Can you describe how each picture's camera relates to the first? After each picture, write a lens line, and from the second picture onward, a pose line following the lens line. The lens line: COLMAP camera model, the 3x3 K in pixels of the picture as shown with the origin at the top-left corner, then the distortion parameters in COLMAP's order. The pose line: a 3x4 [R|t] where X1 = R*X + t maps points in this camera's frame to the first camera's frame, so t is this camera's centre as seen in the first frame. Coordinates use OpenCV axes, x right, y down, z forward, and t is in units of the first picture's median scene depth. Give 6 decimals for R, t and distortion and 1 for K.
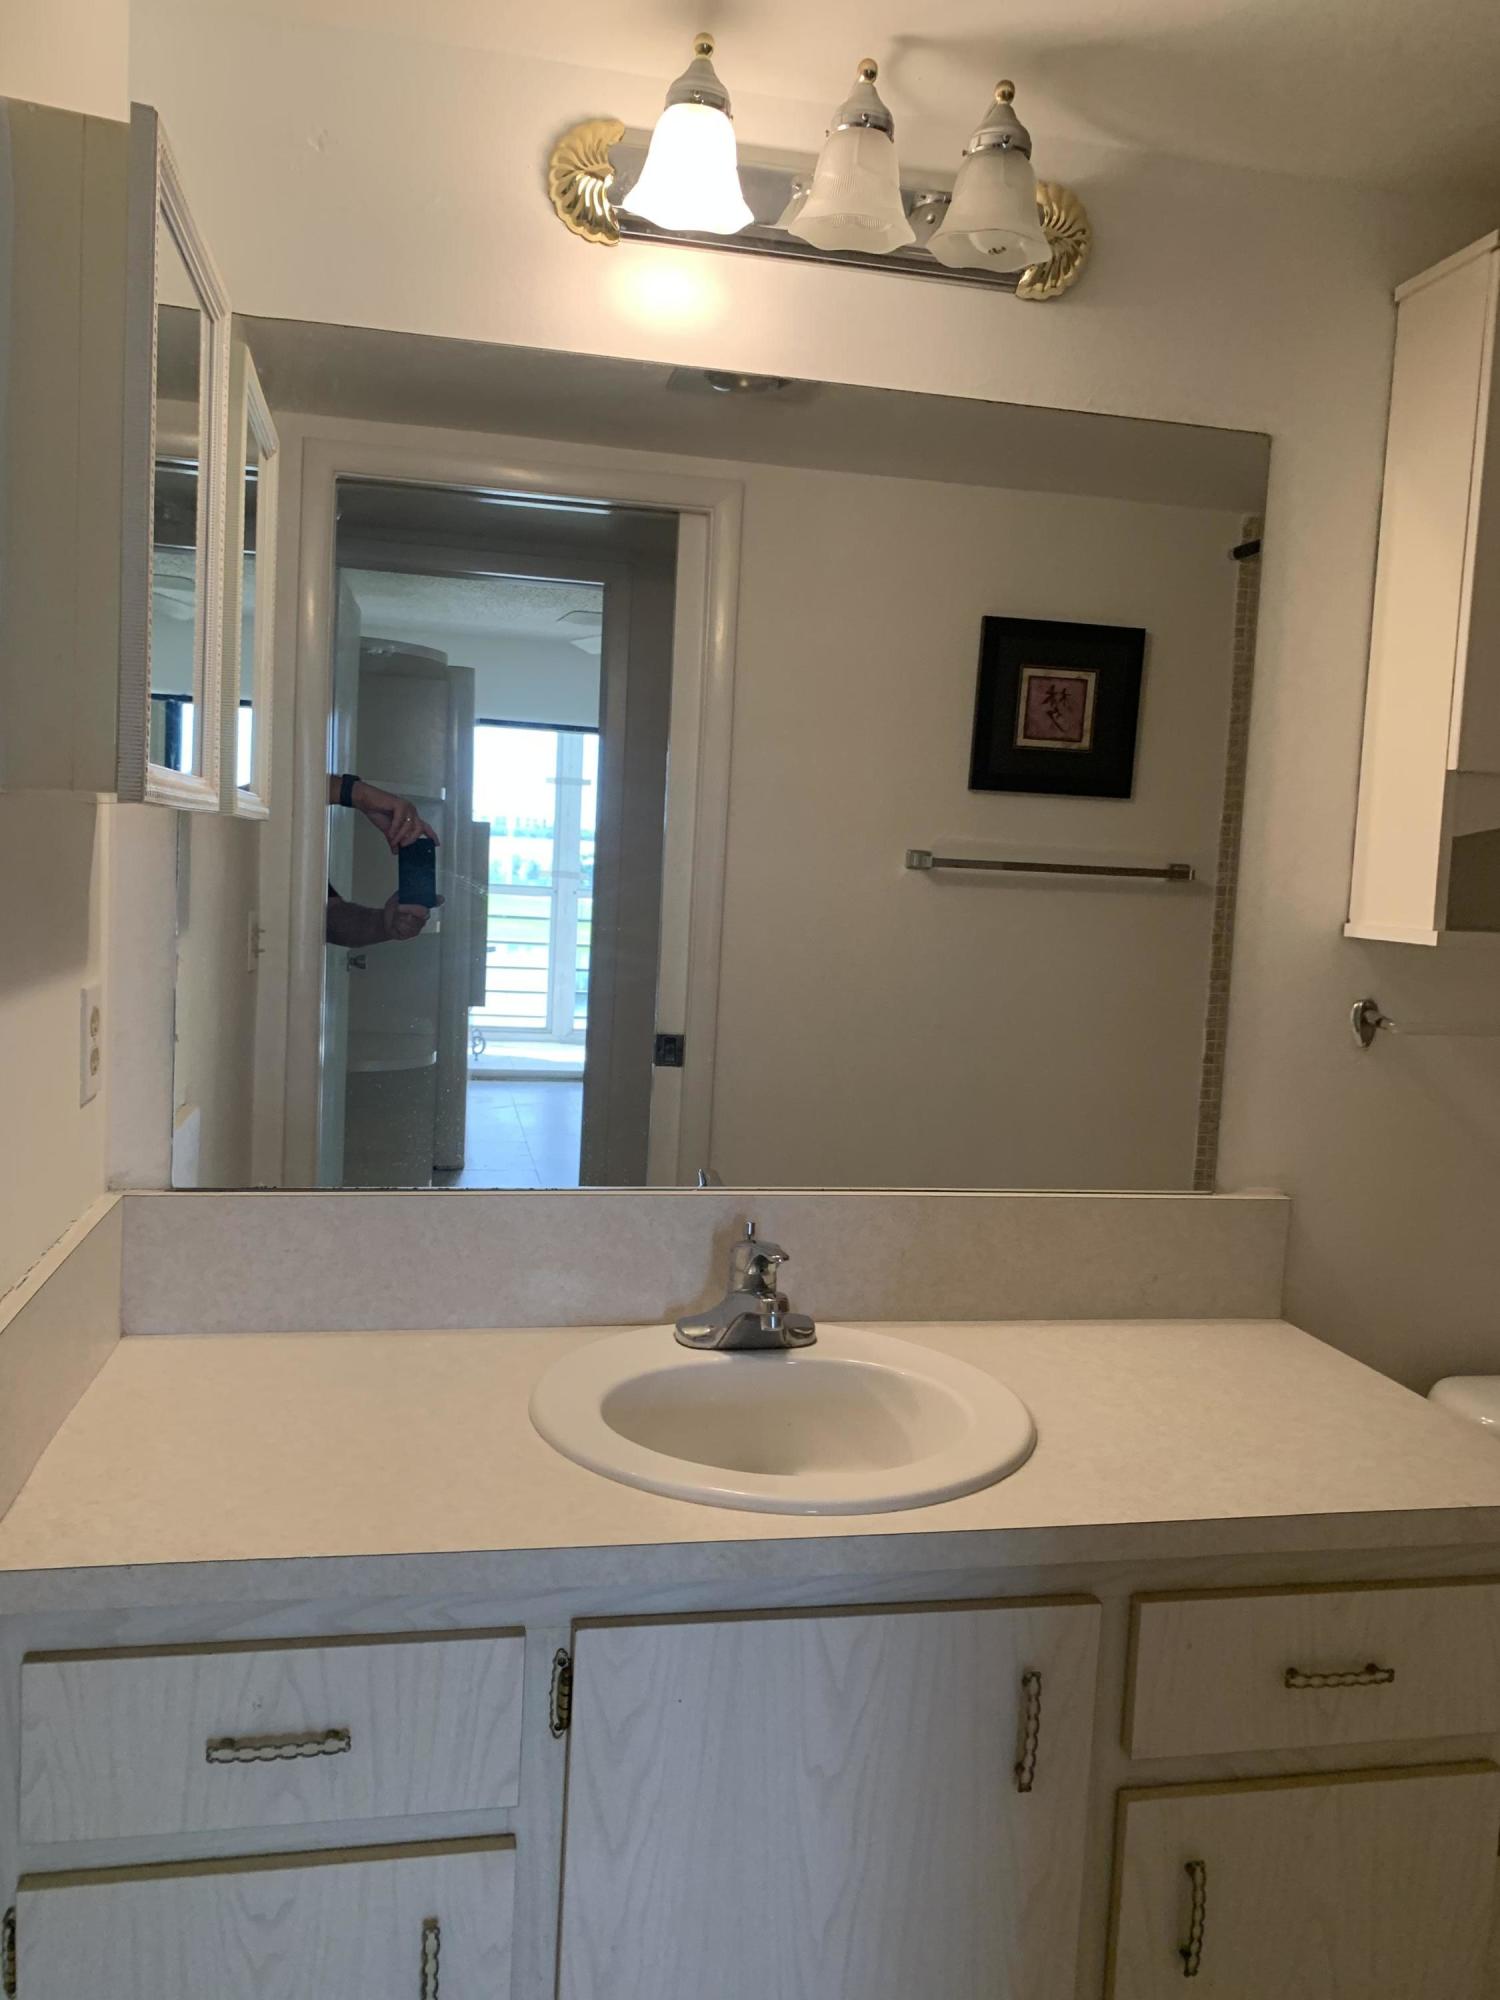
lens RADIAL K [[1526.0, 0, 763.4], [0, 1526.0, 987.7], [0, 0, 1]] dist [0.025827, -0.031834]
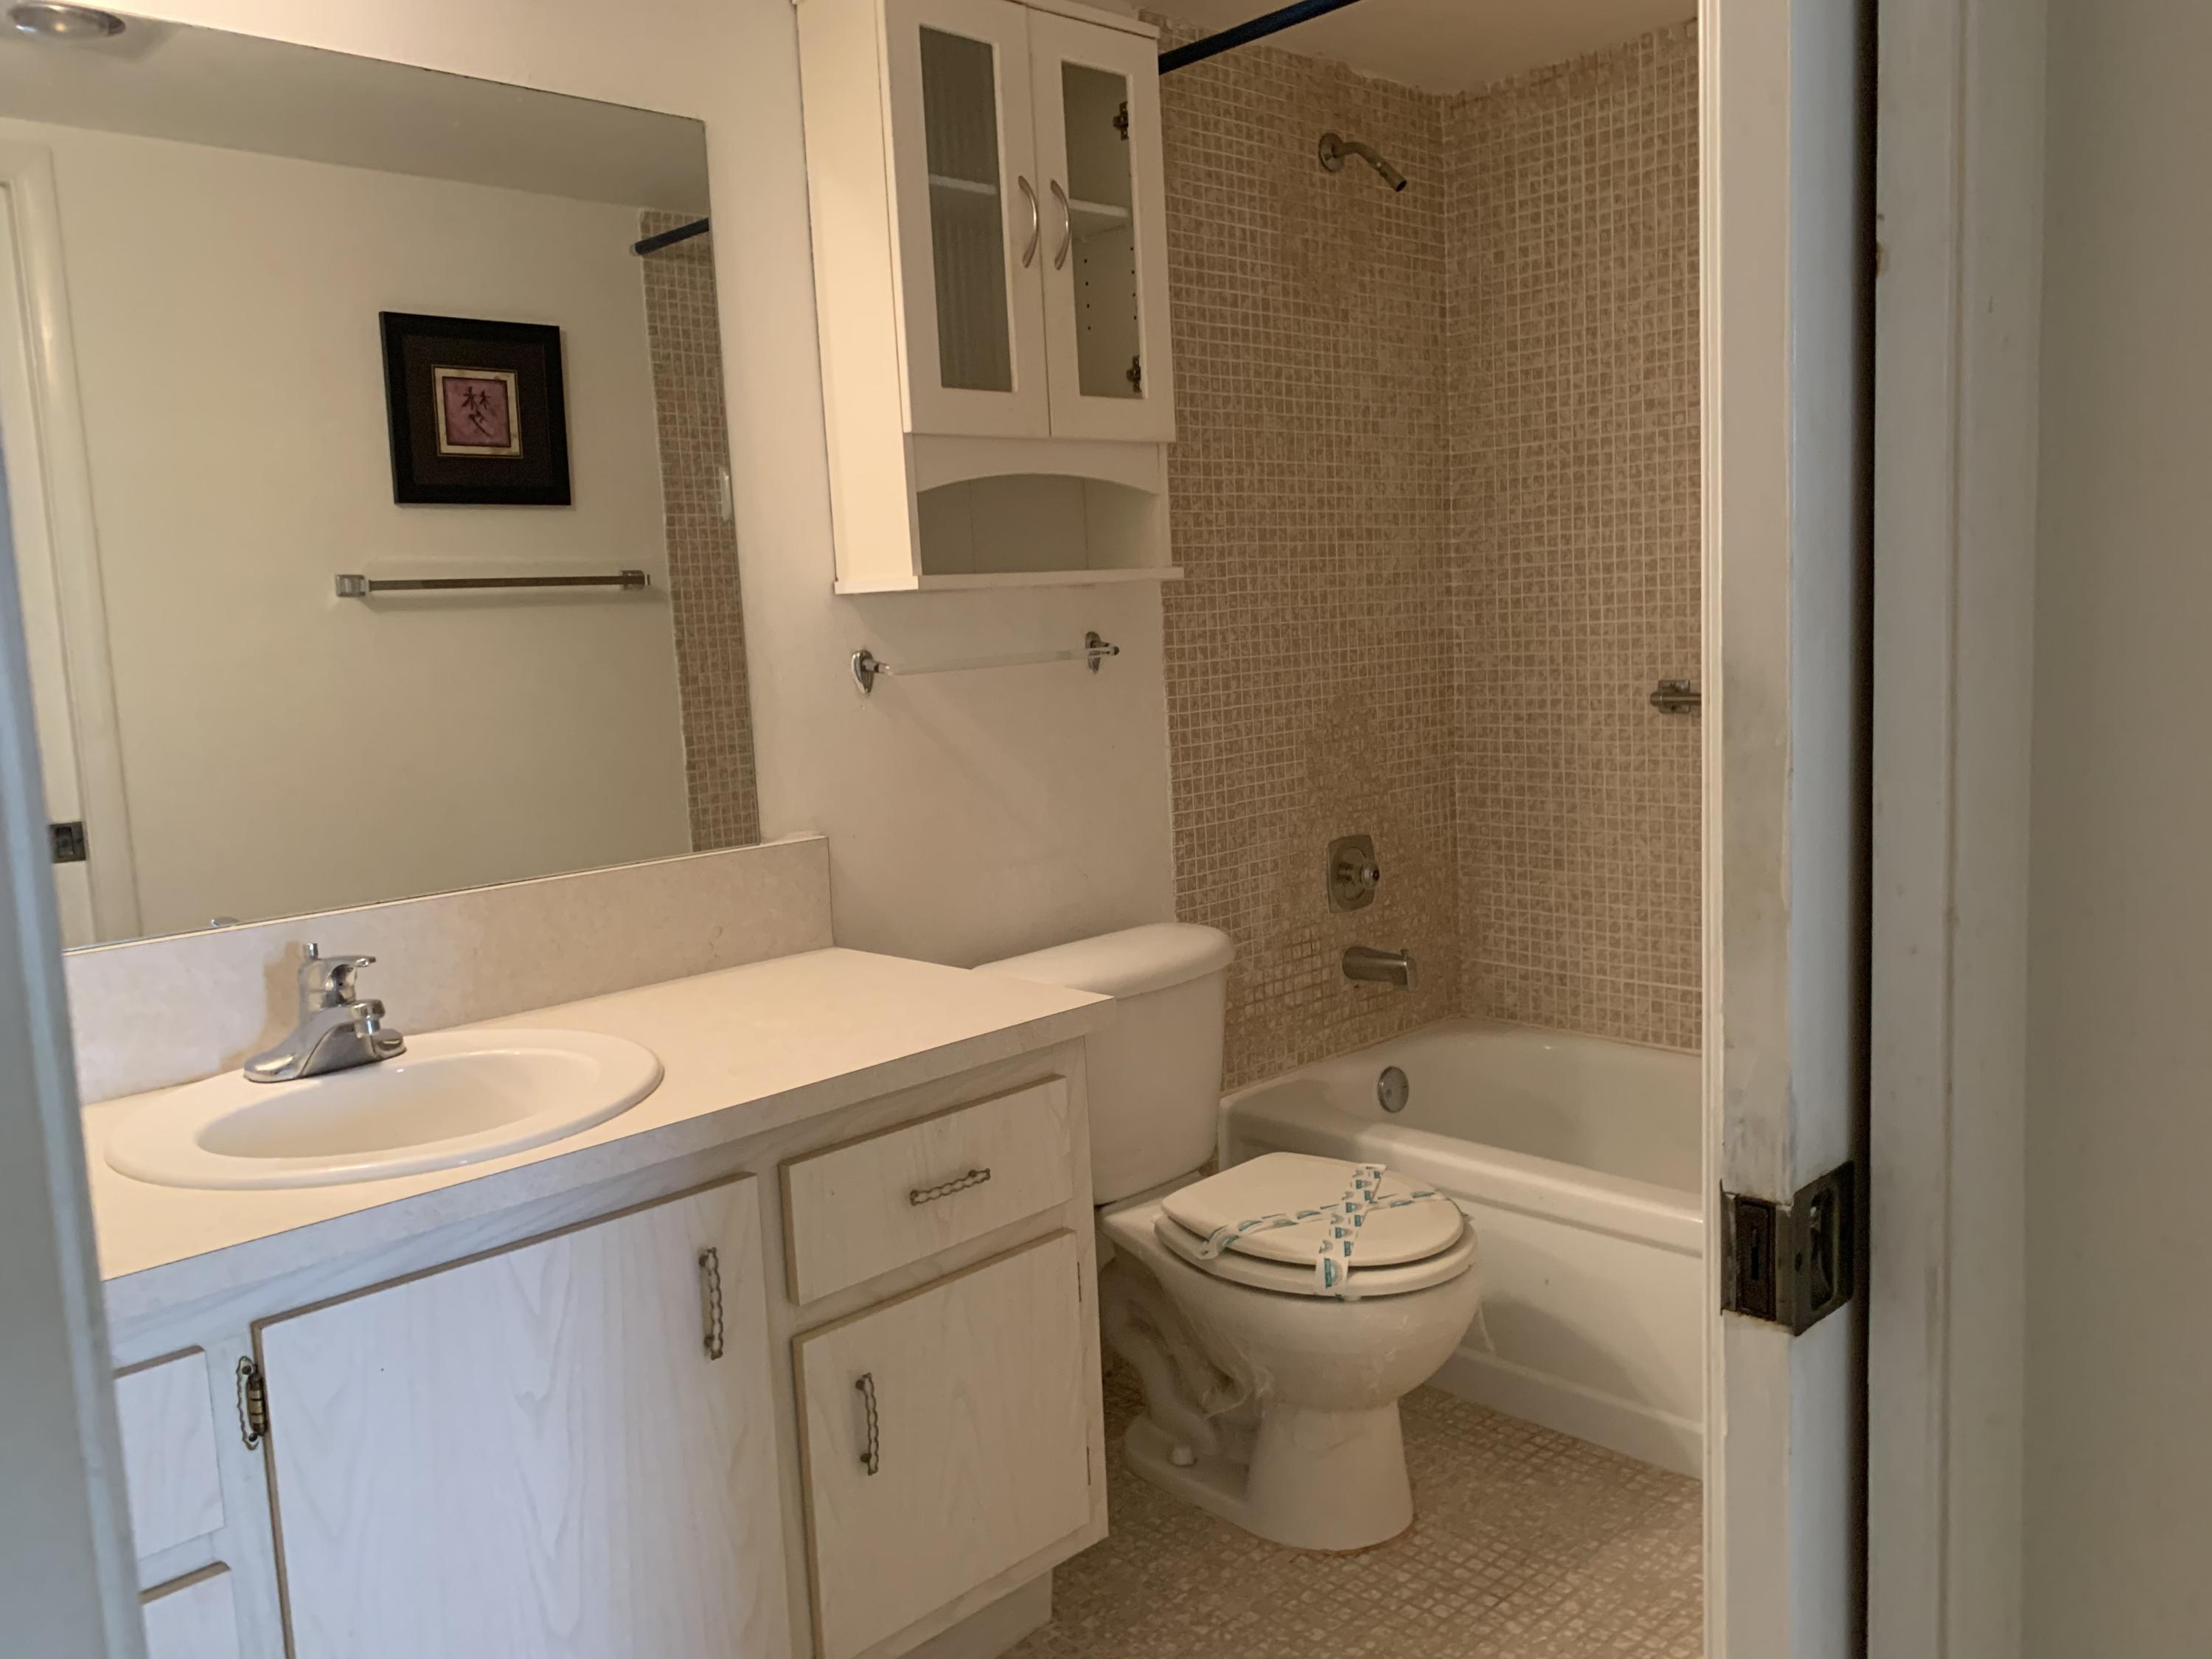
lens RADIAL K [[1687.7, 0, 1091.6], [0, 1687.7, 823.1], [0, 0, 1]] dist [0.025827, -0.031834]
pose [[0.839715, -0.158242, 0.519460, -0.133246], [0.136262, 0.987395, 0.080519, 0.061419], [-0.525653, 0.003169, 0.850693, -0.138727]]
